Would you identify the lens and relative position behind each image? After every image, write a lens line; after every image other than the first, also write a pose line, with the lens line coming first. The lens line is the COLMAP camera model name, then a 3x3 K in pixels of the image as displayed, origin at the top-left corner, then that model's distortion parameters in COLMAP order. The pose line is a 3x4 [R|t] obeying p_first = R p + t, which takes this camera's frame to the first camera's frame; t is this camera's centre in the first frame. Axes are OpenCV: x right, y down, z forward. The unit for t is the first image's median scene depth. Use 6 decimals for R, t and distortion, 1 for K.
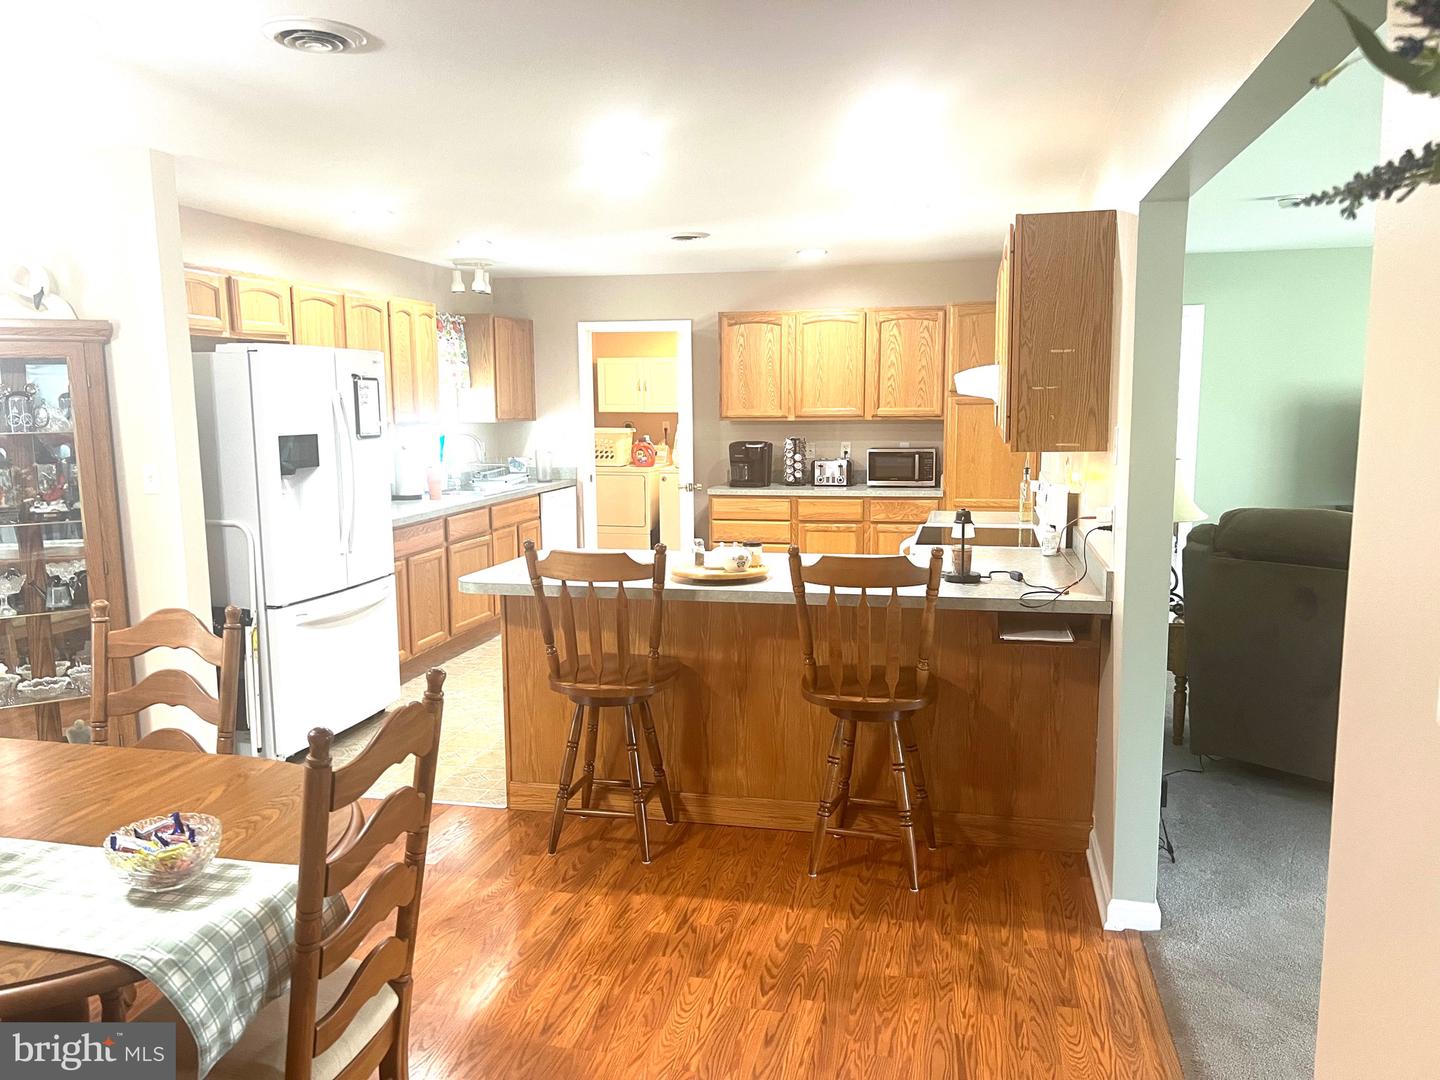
lens RADIAL K [[1102.0, 0, 730.2], [0, 1102.0, 543.1], [0, 0, 1]] dist [0.074746, -0.089760]
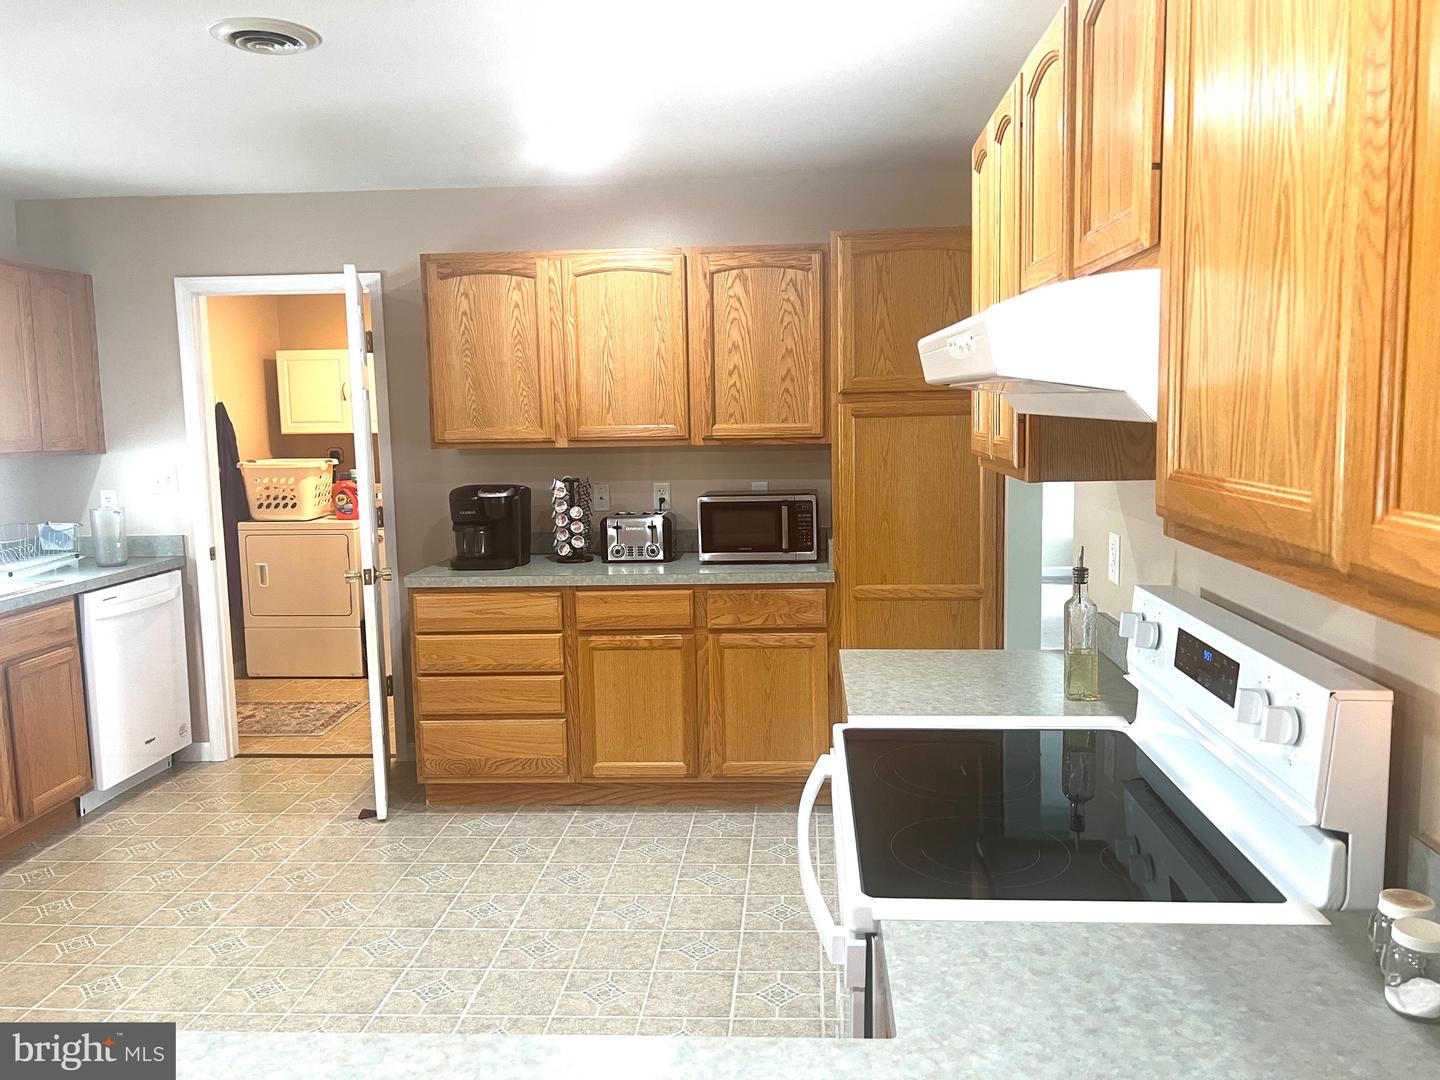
lens RADIAL K [[1096.4, 0, 741.0], [0, 1096.4, 545.6], [0, 0, 1]] dist [0.059962, -0.065578]
pose [[0.987007, -0.032570, 0.157341, 0.055781], [0.033764, 0.999418, -0.004925, -0.055325], [-0.157089, 0.010174, 0.987532, 0.431901]]
